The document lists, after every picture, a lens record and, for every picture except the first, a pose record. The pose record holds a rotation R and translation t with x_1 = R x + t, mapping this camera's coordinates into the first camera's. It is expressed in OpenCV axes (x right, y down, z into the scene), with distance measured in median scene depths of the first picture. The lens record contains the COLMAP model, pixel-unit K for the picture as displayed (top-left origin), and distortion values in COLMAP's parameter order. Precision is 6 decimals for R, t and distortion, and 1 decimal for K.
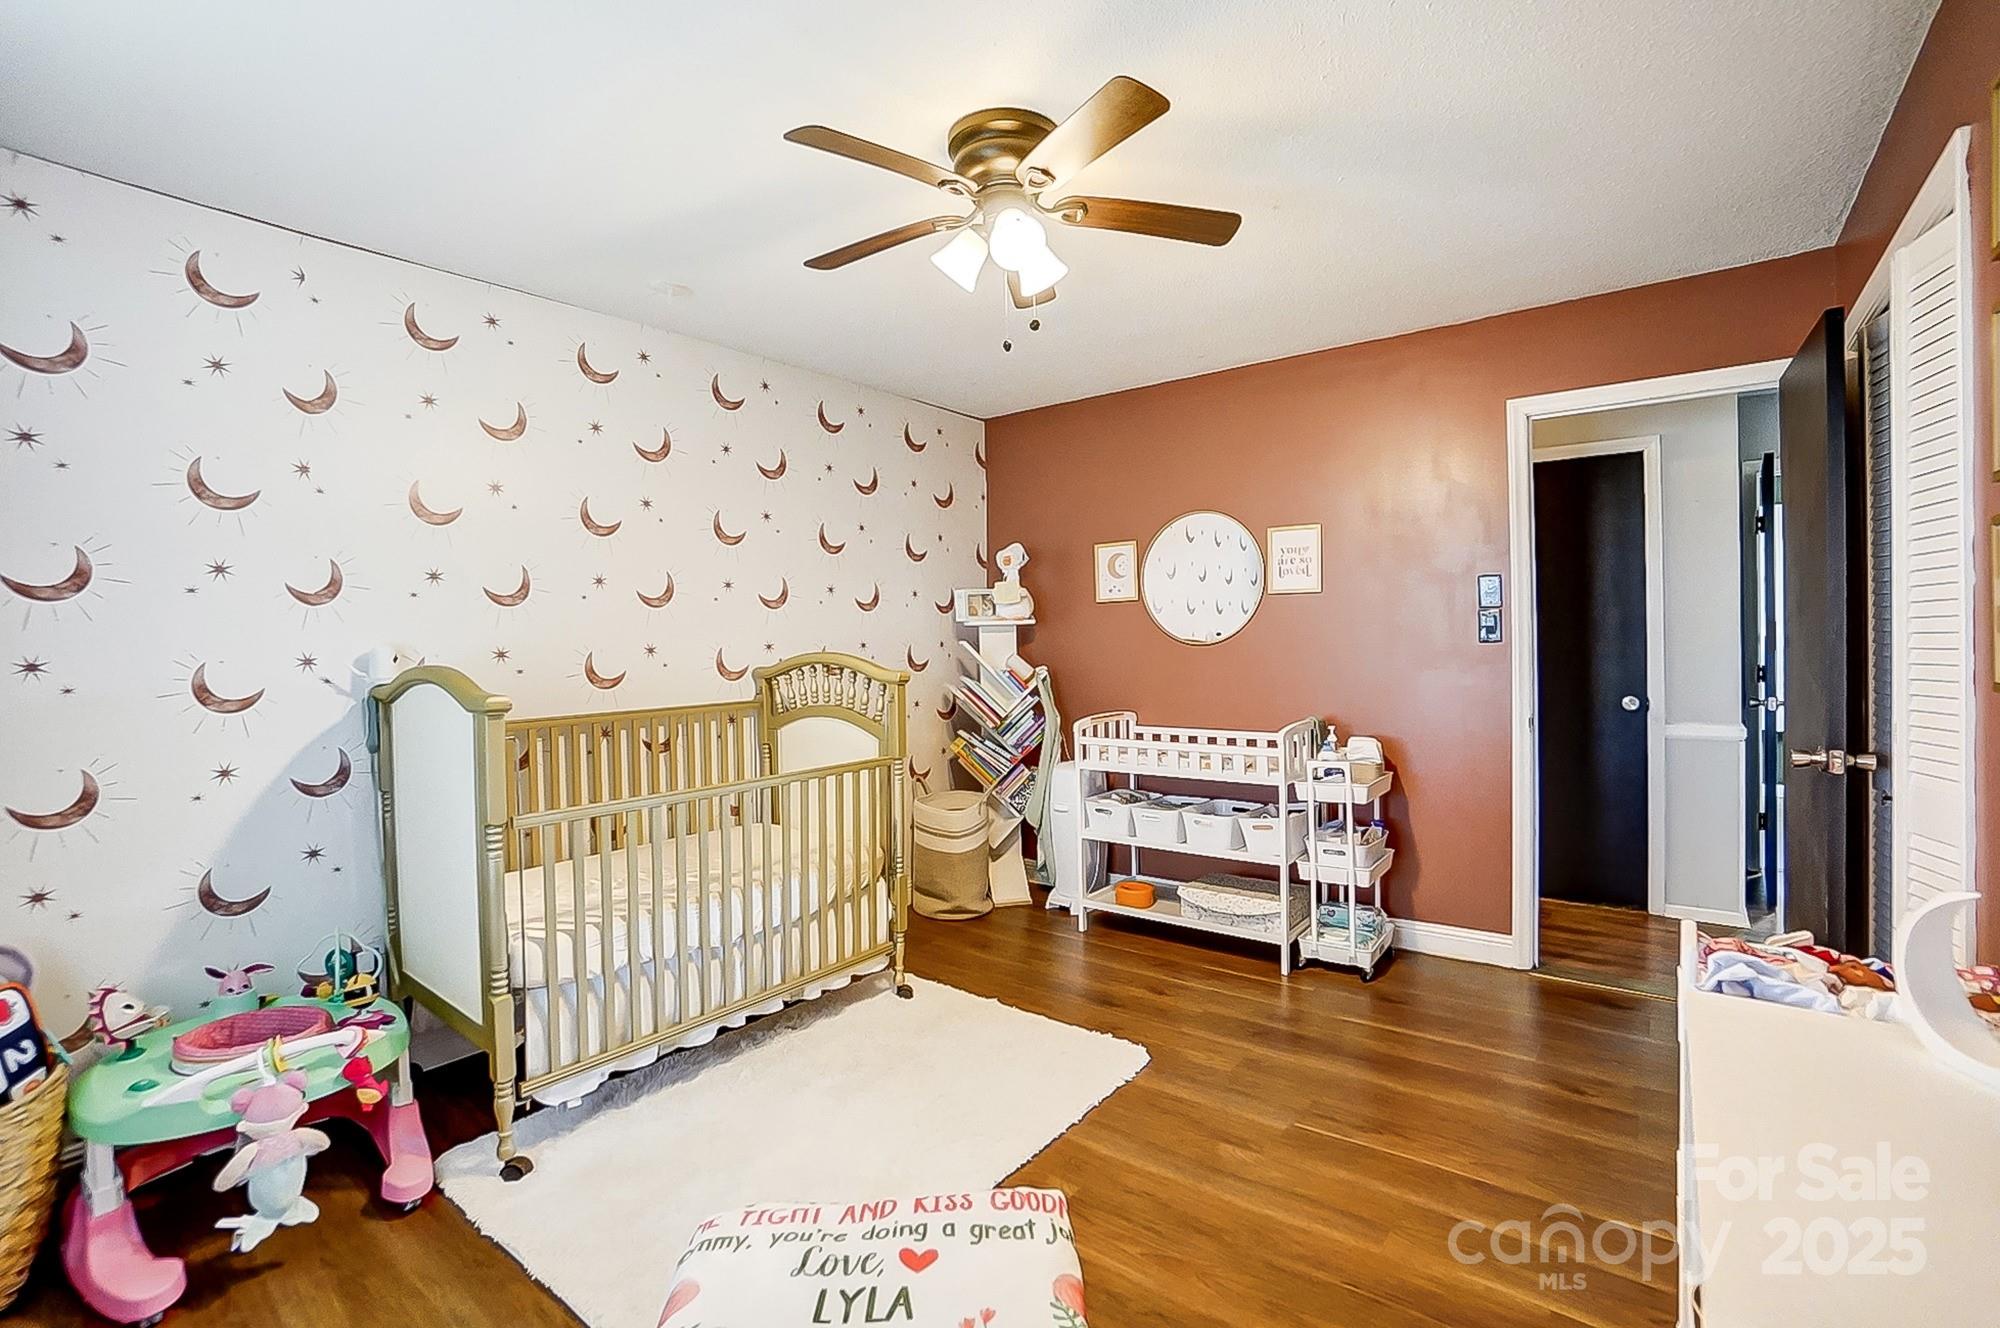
lens RADIAL K [[893.2, 0, 963.0], [0, 893.2, 649.1], [0, 0, 1]] dist [-0.049879, 0.018872]
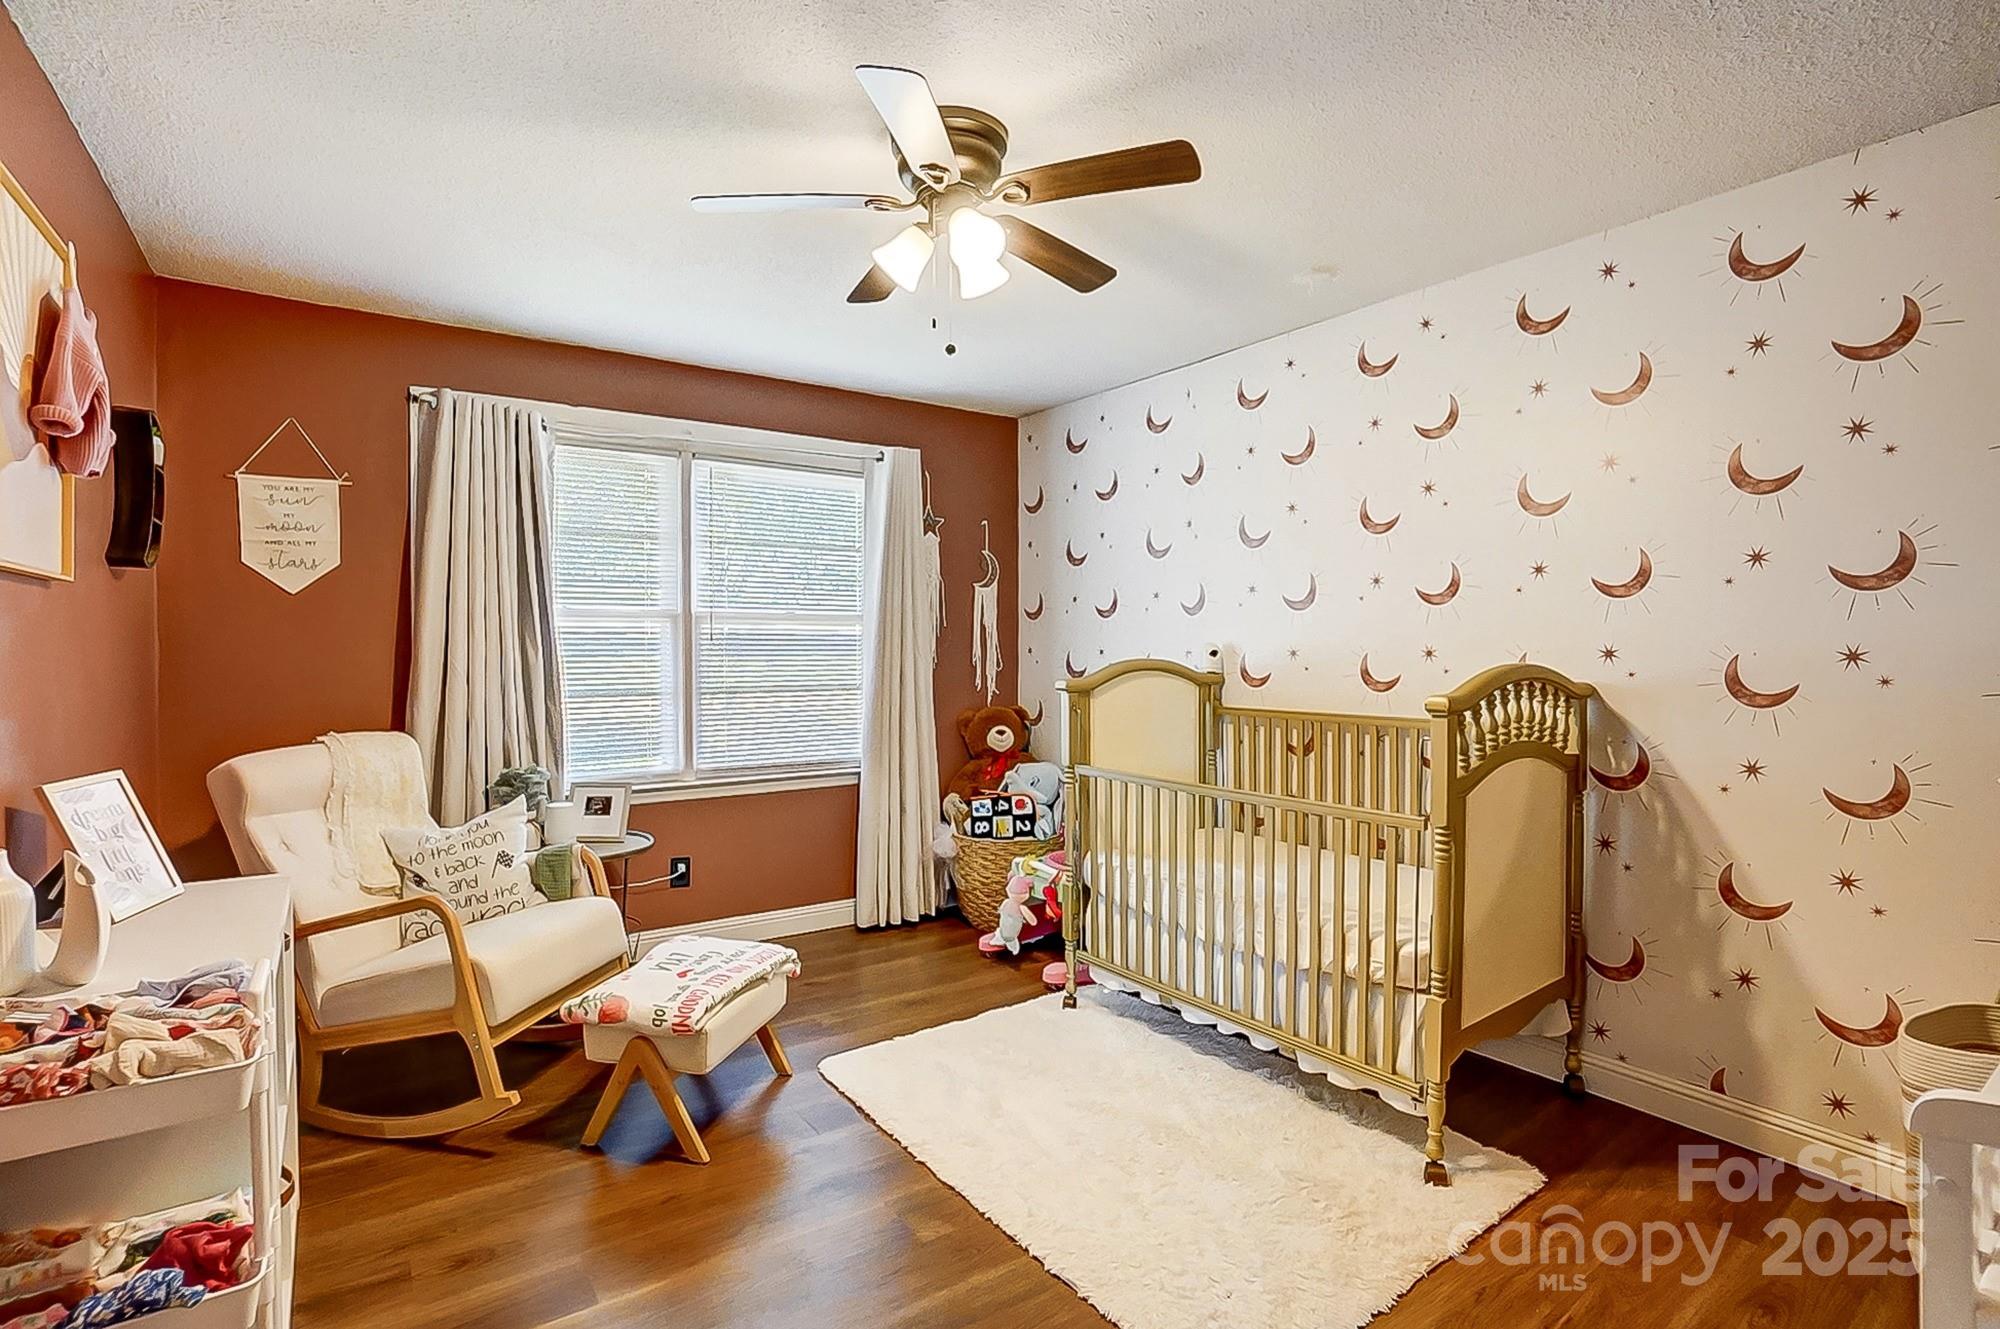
lens RADIAL K [[913.7, 0, 988.9], [0, 913.7, 644.4], [0, 0, 1]] dist [-0.062447, 0.021167]
pose [[-0.243656, 0.024350, -0.969556, 0.717894], [-0.000433, 0.999682, 0.025215, -0.034432], [0.969862, 0.006563, -0.243568, 0.901512]]
